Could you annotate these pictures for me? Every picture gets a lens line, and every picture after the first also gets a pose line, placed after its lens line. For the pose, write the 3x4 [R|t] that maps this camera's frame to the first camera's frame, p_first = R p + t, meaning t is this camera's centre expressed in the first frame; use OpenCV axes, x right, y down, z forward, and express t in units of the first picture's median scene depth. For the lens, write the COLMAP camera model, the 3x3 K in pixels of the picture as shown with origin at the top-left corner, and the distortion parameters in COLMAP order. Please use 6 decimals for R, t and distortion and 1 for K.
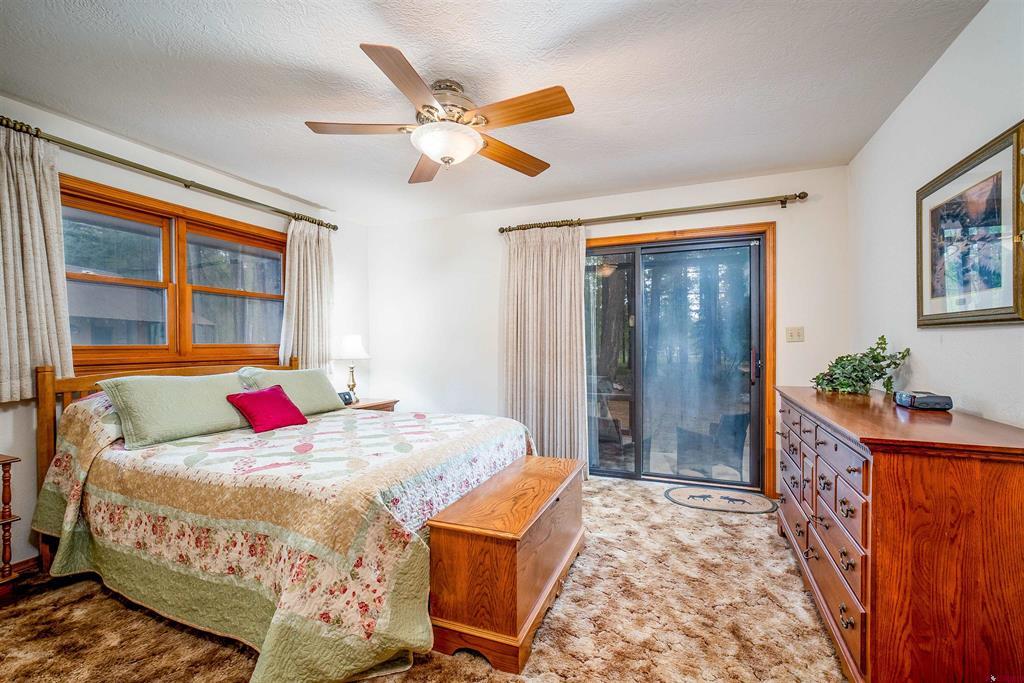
lens RADIAL K [[414.4, 0, 508.0], [0, 414.4, 339.0], [0, 0, 1]] dist [-0.001748, -0.000395]
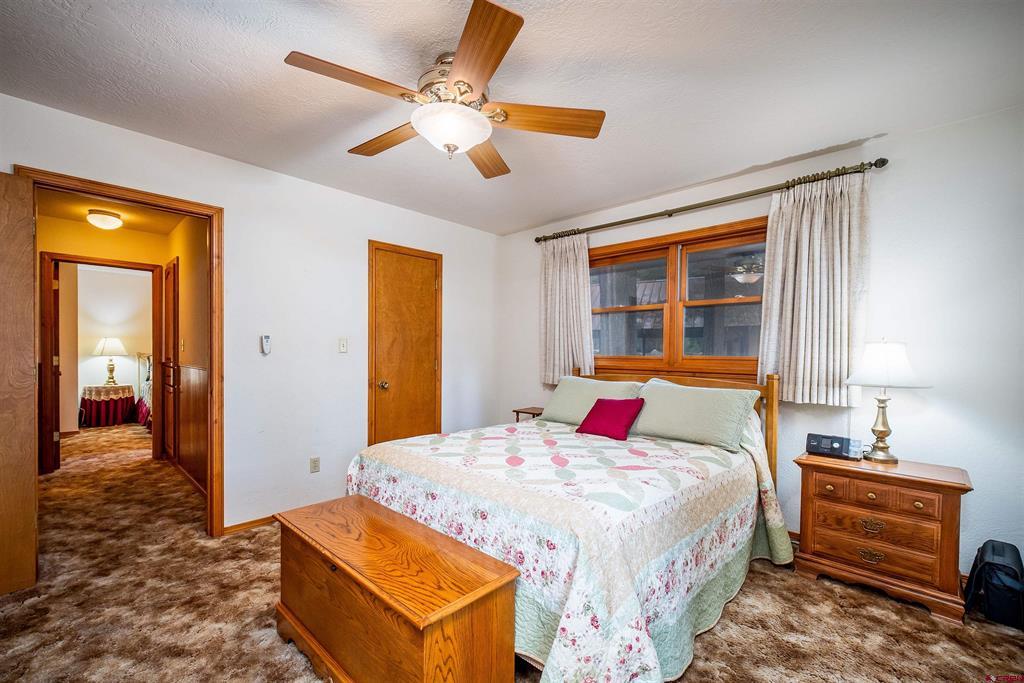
lens RADIAL K [[435.2, 0, 511.7], [0, 435.2, 350.3], [0, 0, 1]] dist [-0.000268, -0.000065]
pose [[-0.330863, 0.002131, -0.943677, 0.415303], [0.006224, 0.999981, 0.000076, -0.003778], [0.943658, -0.005848, -0.330869, 0.841962]]
